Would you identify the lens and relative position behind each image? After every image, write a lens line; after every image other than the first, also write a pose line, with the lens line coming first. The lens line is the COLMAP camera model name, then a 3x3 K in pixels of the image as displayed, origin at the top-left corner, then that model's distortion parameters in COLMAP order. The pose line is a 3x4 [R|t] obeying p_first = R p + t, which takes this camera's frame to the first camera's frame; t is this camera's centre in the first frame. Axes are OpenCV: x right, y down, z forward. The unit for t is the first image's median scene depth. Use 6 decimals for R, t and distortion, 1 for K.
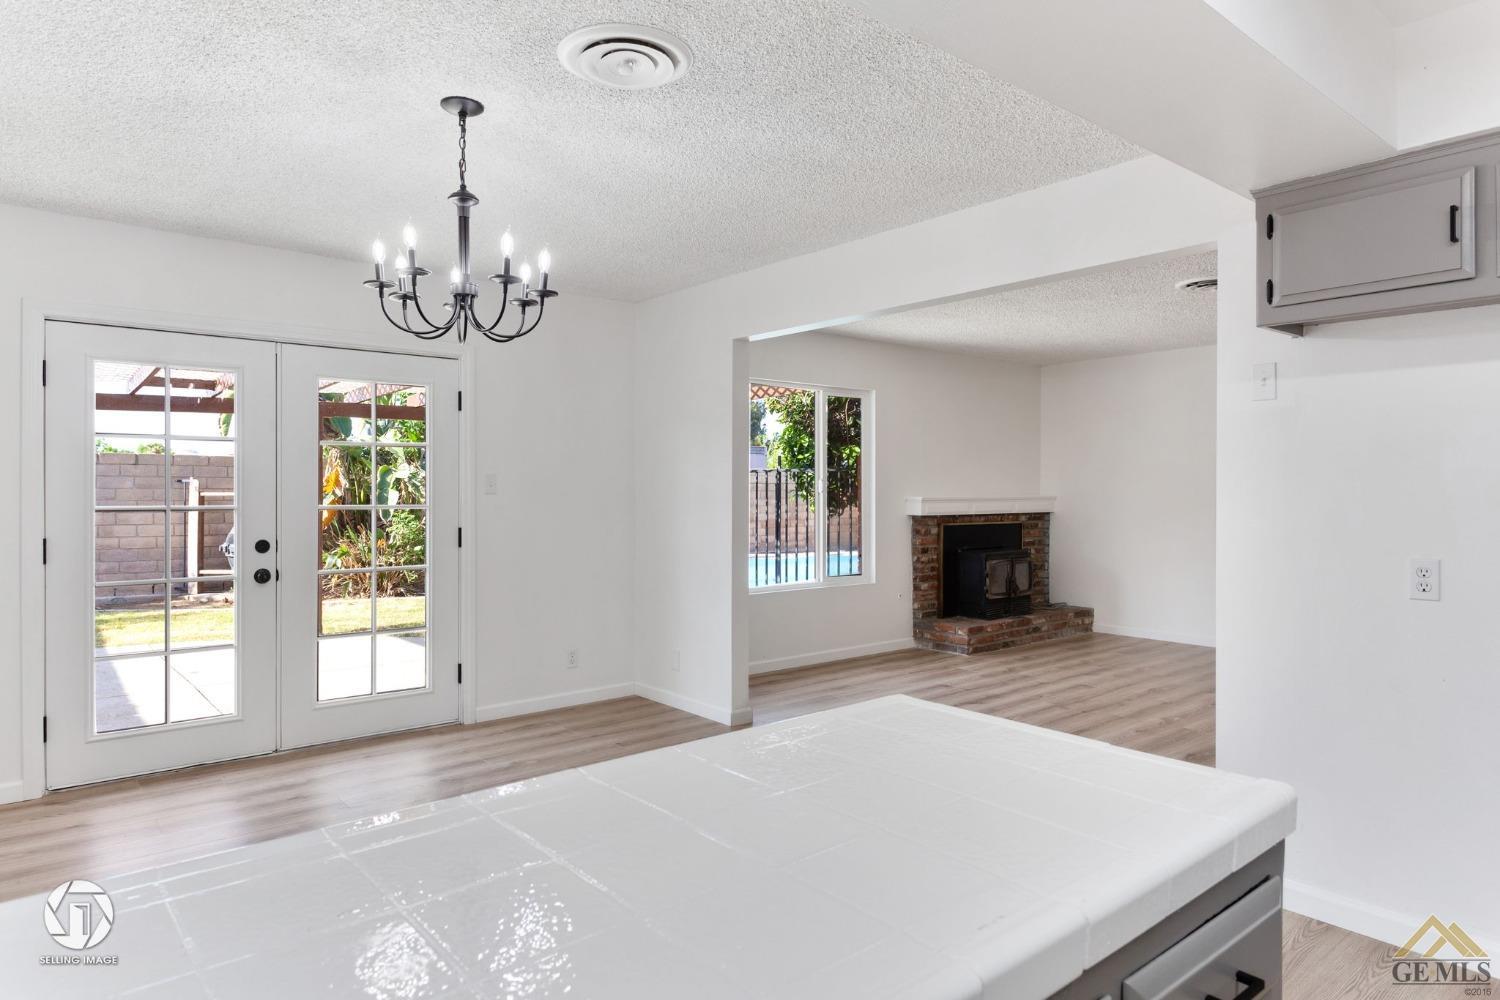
lens RADIAL K [[906.2, 0, 747.0], [0, 906.2, 492.5], [0, 0, 1]] dist [-0.003882, -0.000708]
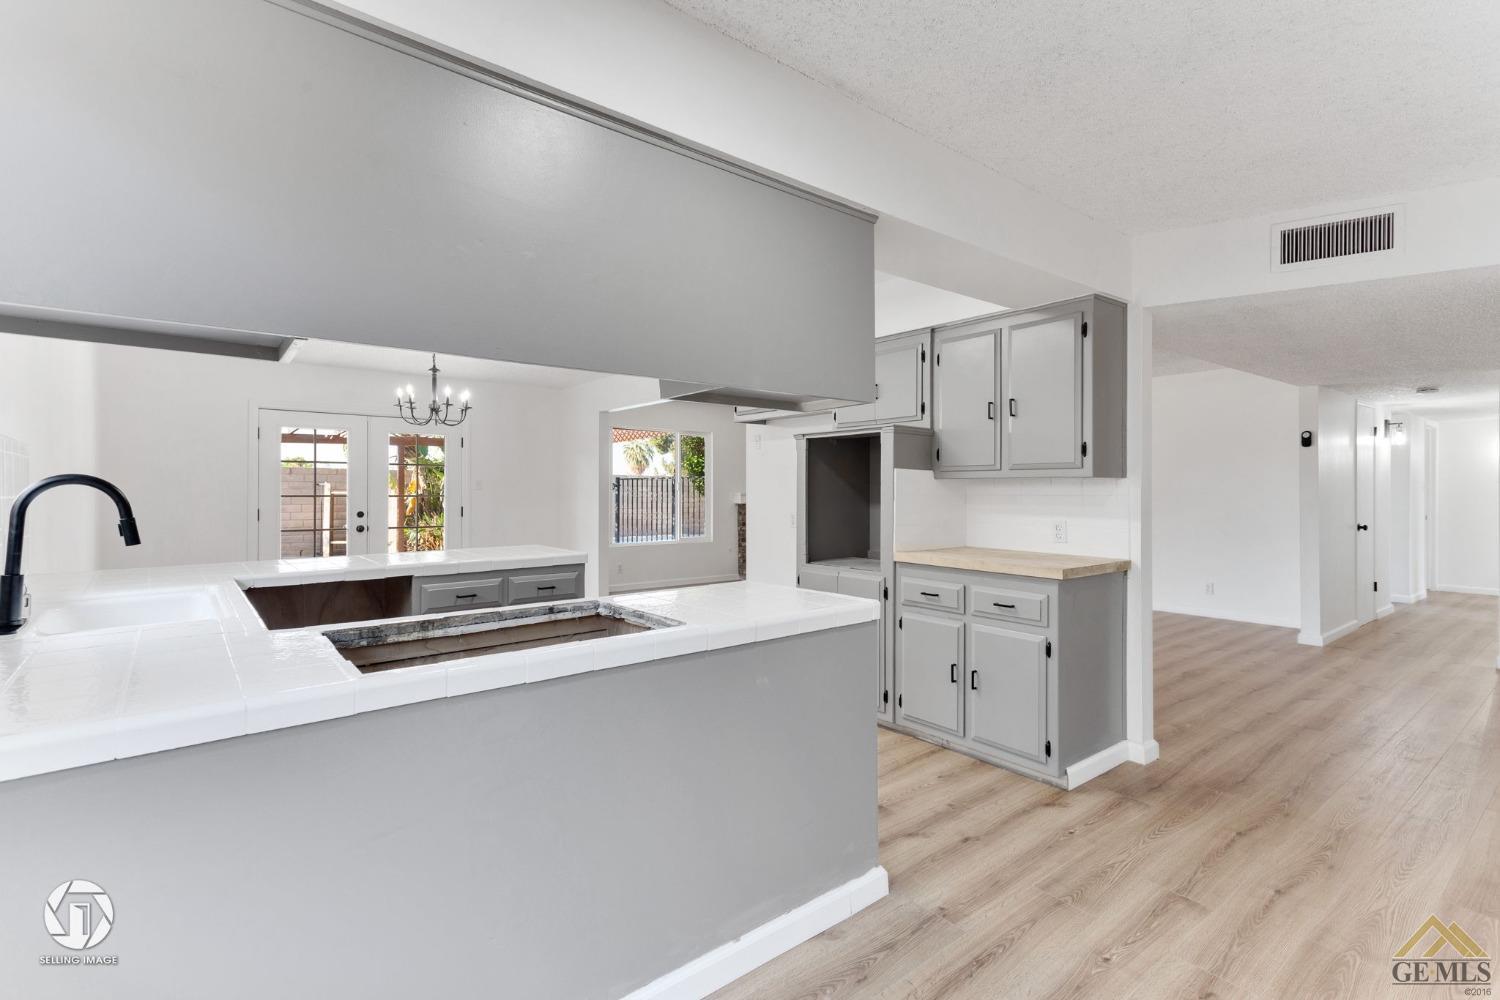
lens RADIAL K [[699.6, 0, 748.9], [0, 699.6, 491.9], [0, 0, 1]] dist [-0.001815, -0.000126]
pose [[0.999983, 0.001933, -0.005427, 0.313229], [-0.001956, 0.999989, -0.004352, 0.011917], [0.005419, 0.004362, 0.999976, -0.514624]]
